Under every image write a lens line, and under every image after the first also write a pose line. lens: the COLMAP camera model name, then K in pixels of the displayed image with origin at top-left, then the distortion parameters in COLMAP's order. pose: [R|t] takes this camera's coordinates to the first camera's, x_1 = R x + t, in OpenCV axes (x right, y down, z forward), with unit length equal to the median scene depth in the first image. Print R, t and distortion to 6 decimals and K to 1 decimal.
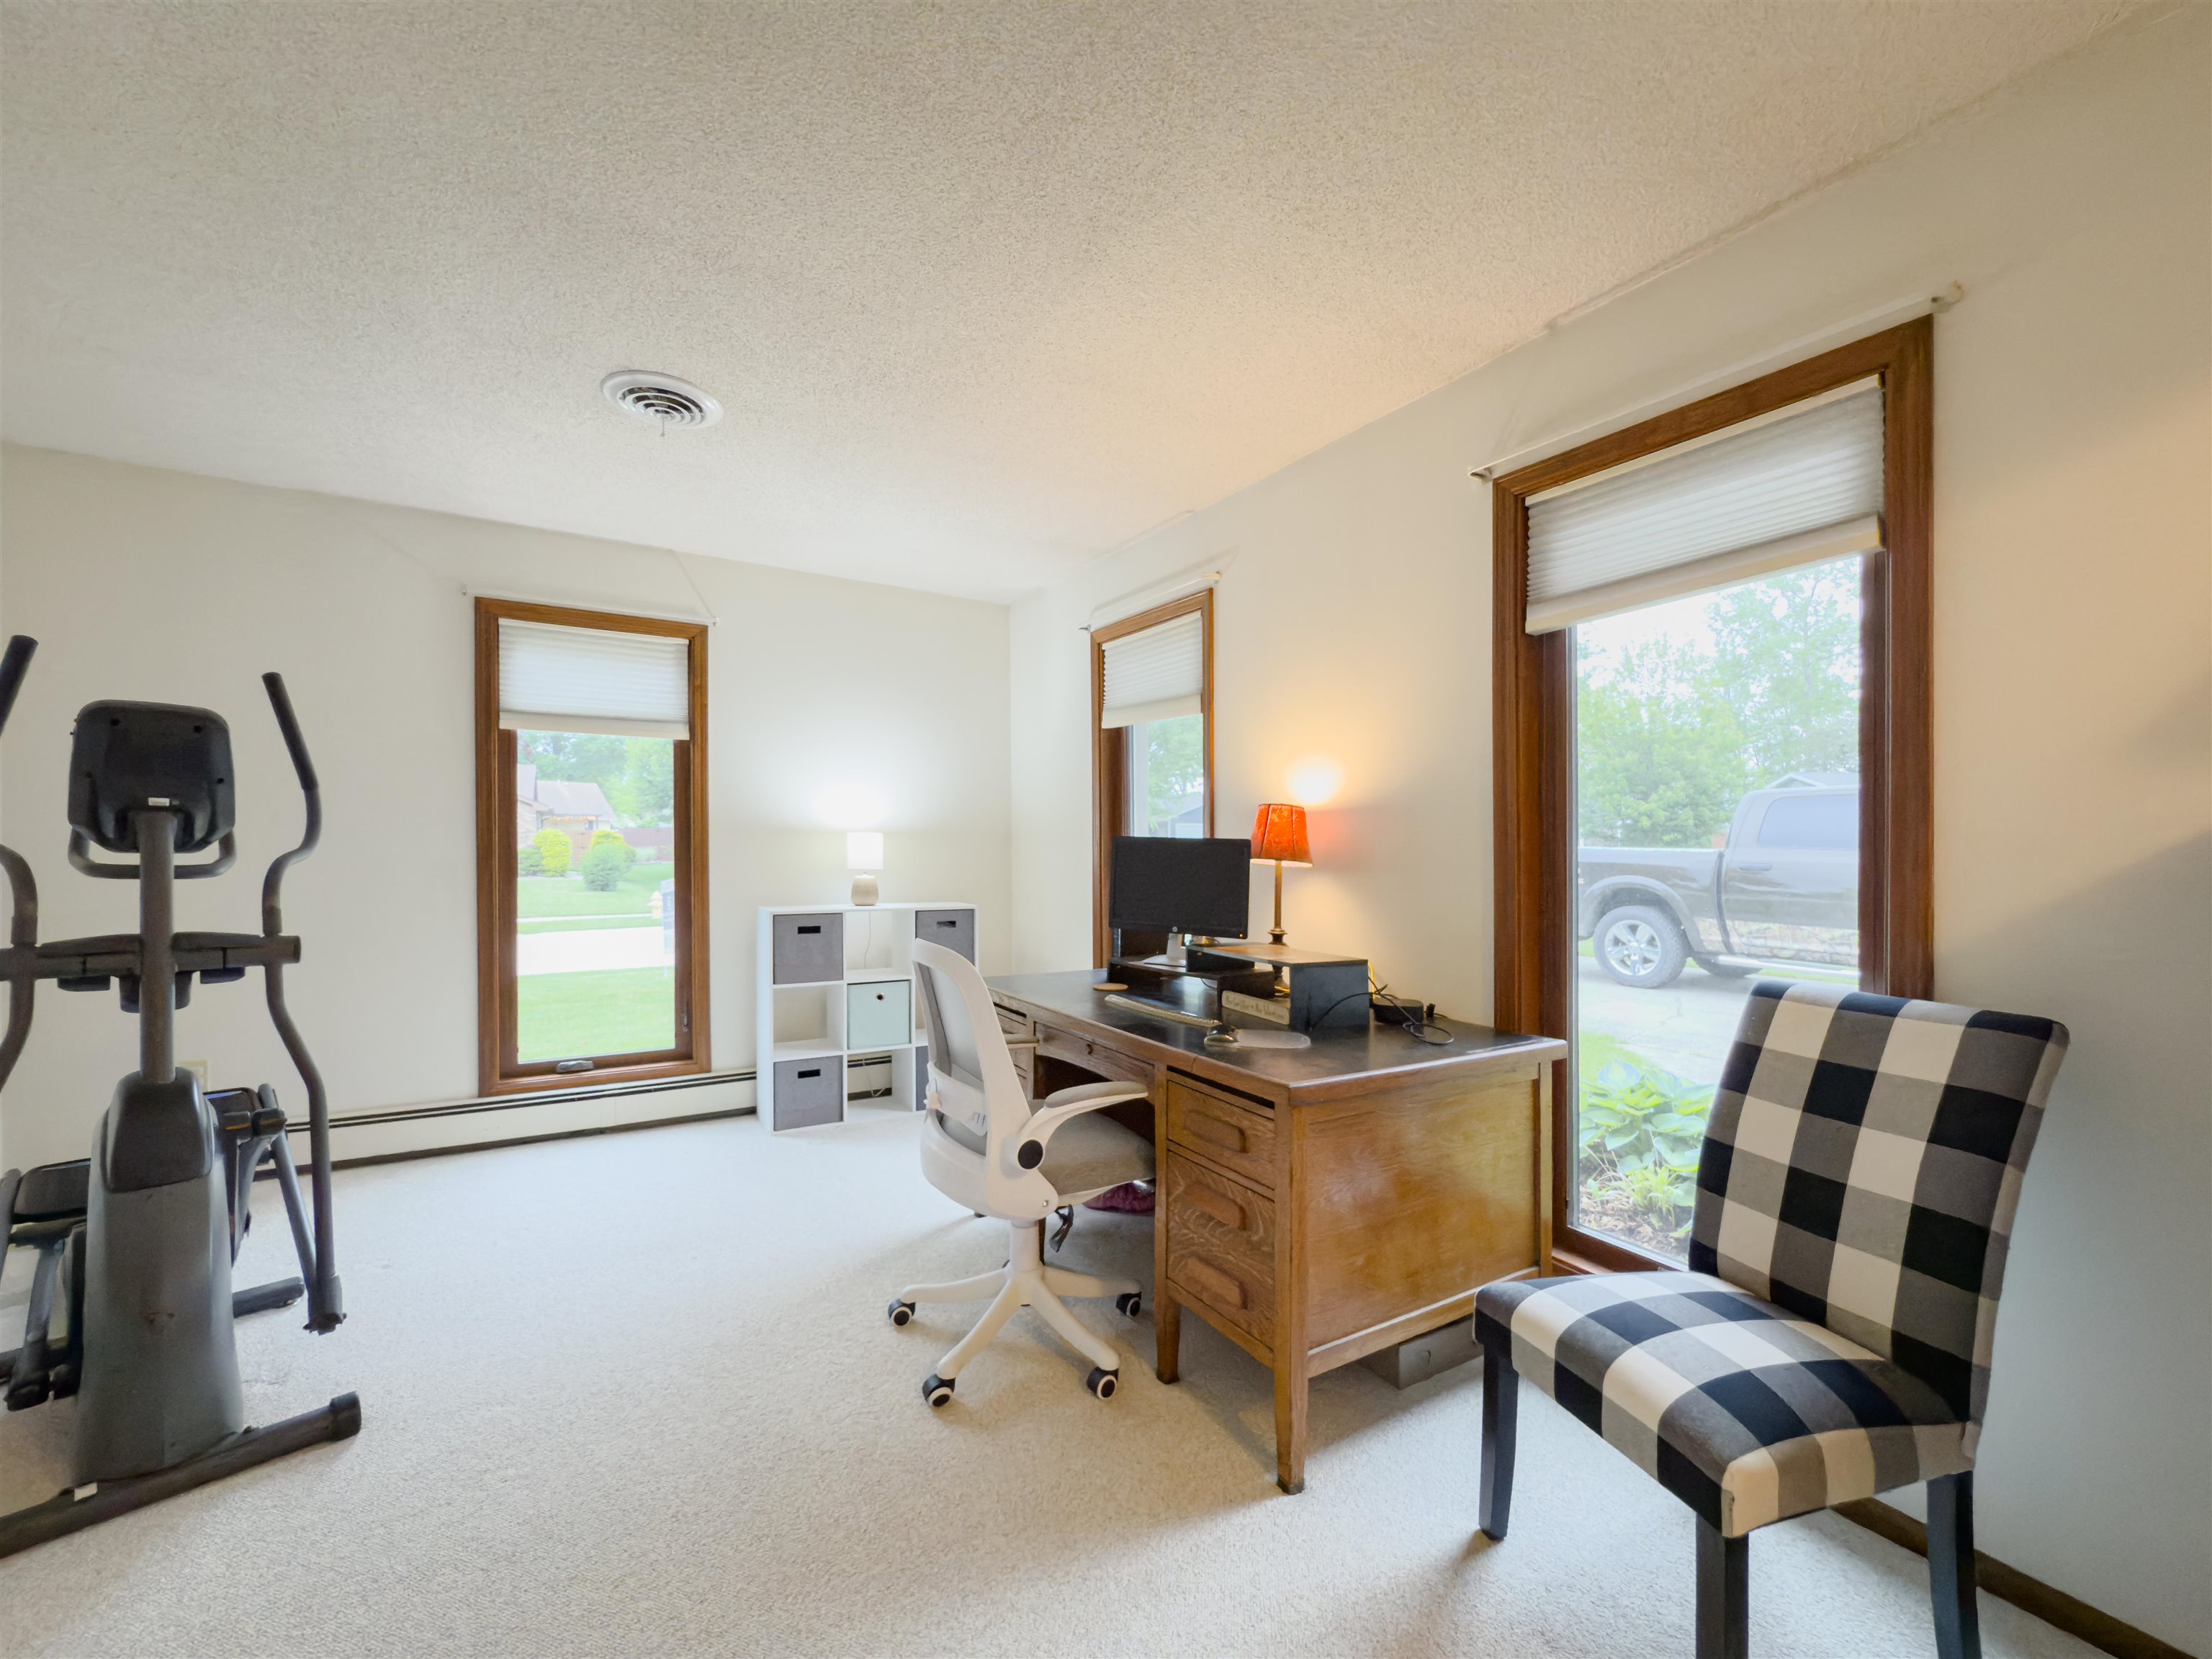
lens RADIAL K [[892.3, 0, 1085.8], [0, 892.3, 862.4], [0, 0, 1]] dist [-0.000041, -0.000074]
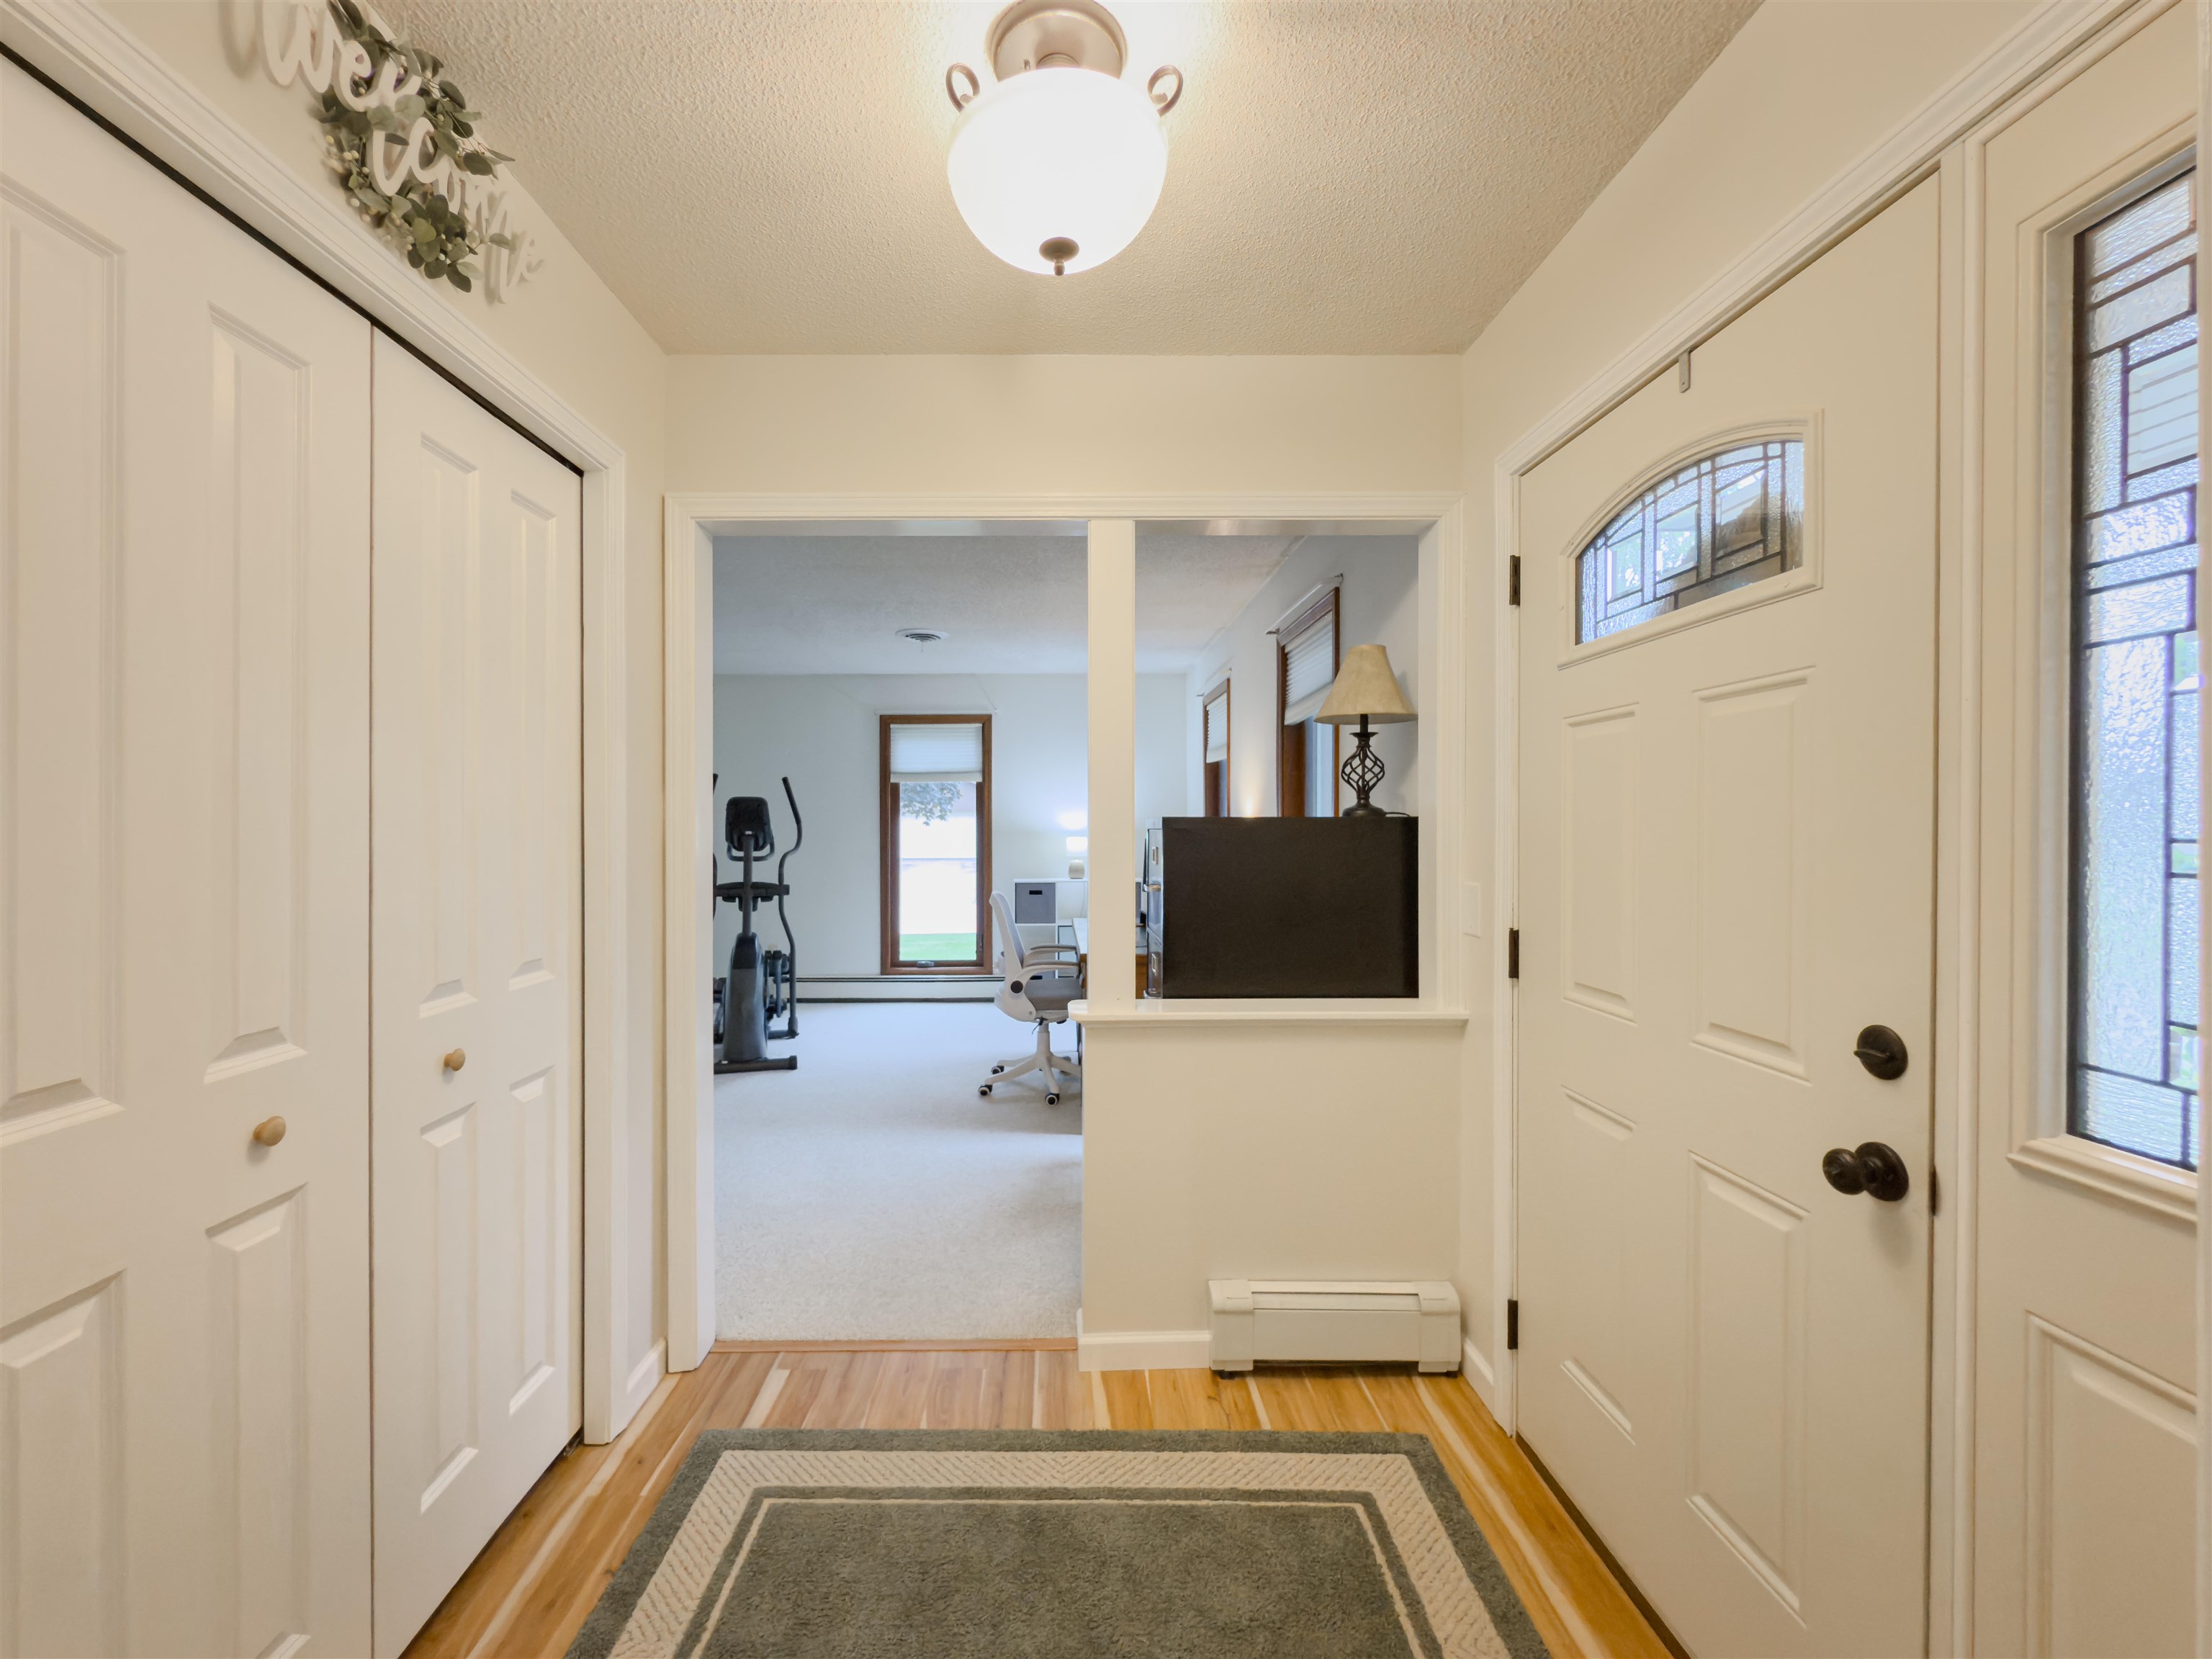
lens RADIAL K [[892.3, 0, 1058.5], [0, 892.3, 831.4], [0, 0, 1]] dist [-0.000041, -0.000074]
pose [[0.864038, -0.013626, -0.503242, 0.963851], [0.005501, 0.999830, -0.017626, -0.016948], [0.503396, 0.012461, 0.863966, -0.731346]]
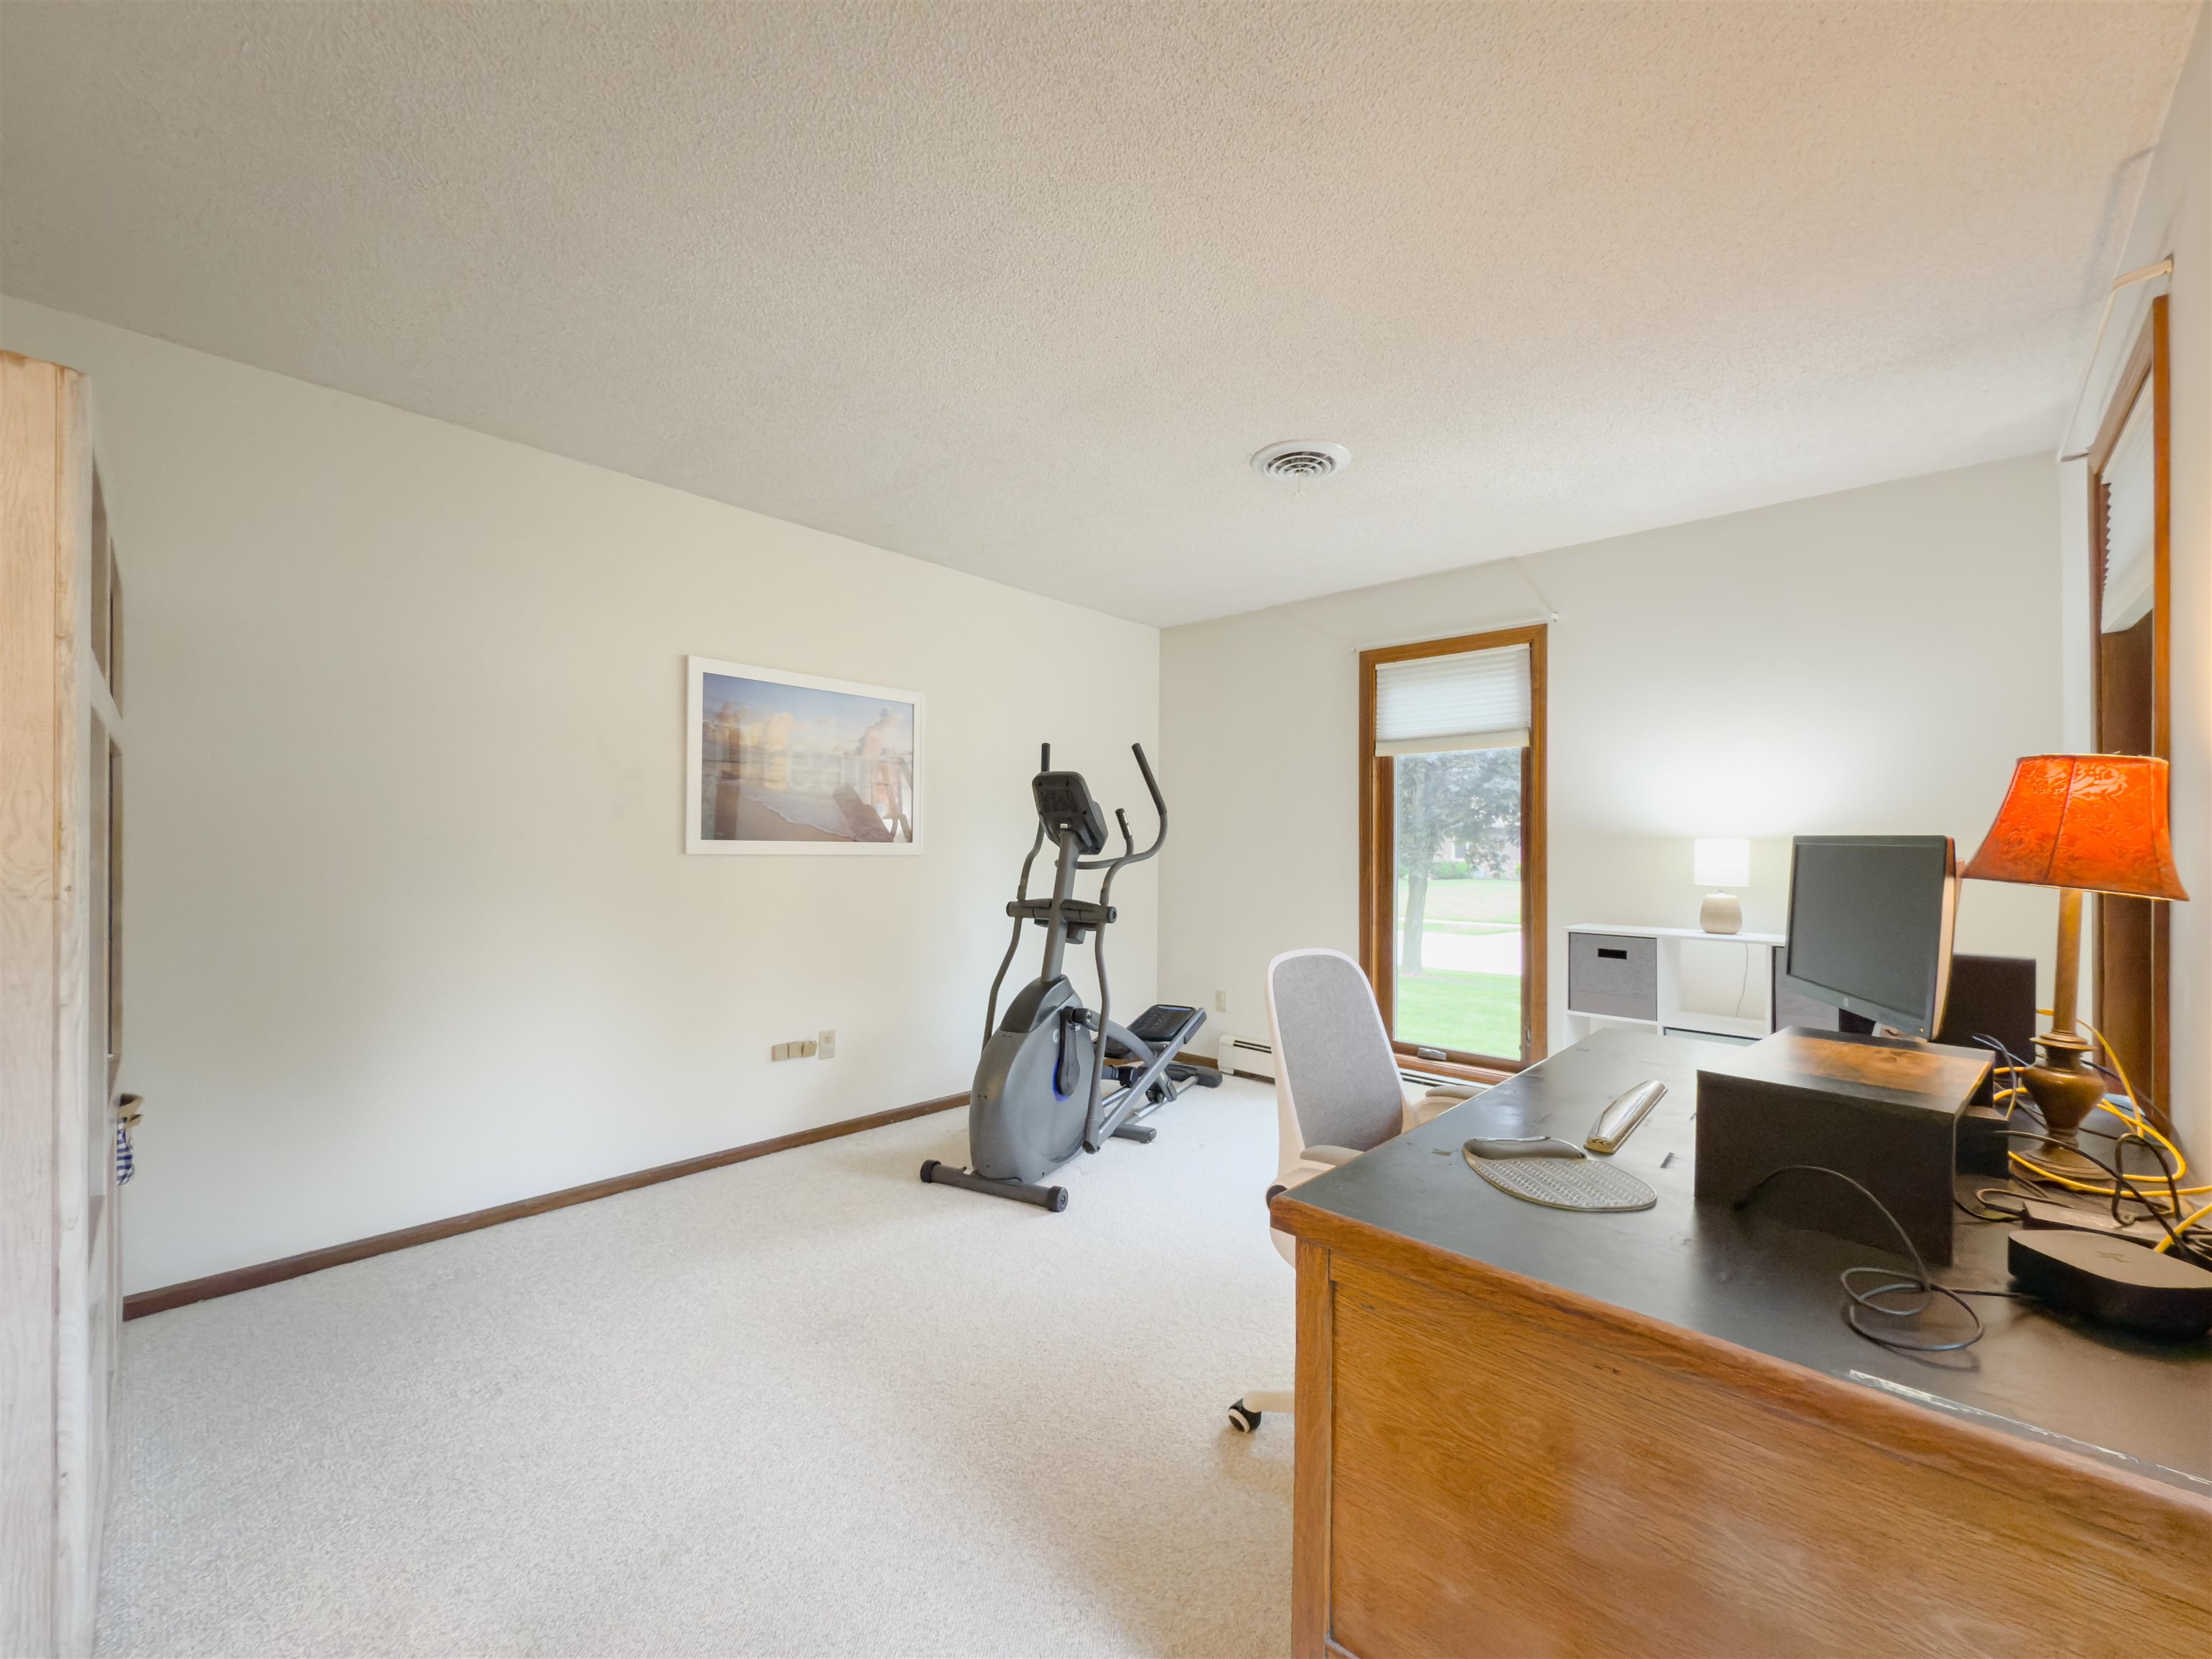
lens RADIAL K [[892.3, 0, 1096.6], [0, 892.3, 846.9], [0, 0, 1]] dist [-0.000041, -0.000074]
pose [[0.289788, -0.003913, -0.957083, 0.612627], [-0.026168, 0.999585, -0.012010, -0.005092], [0.956733, 0.028525, 0.289566, 0.471173]]
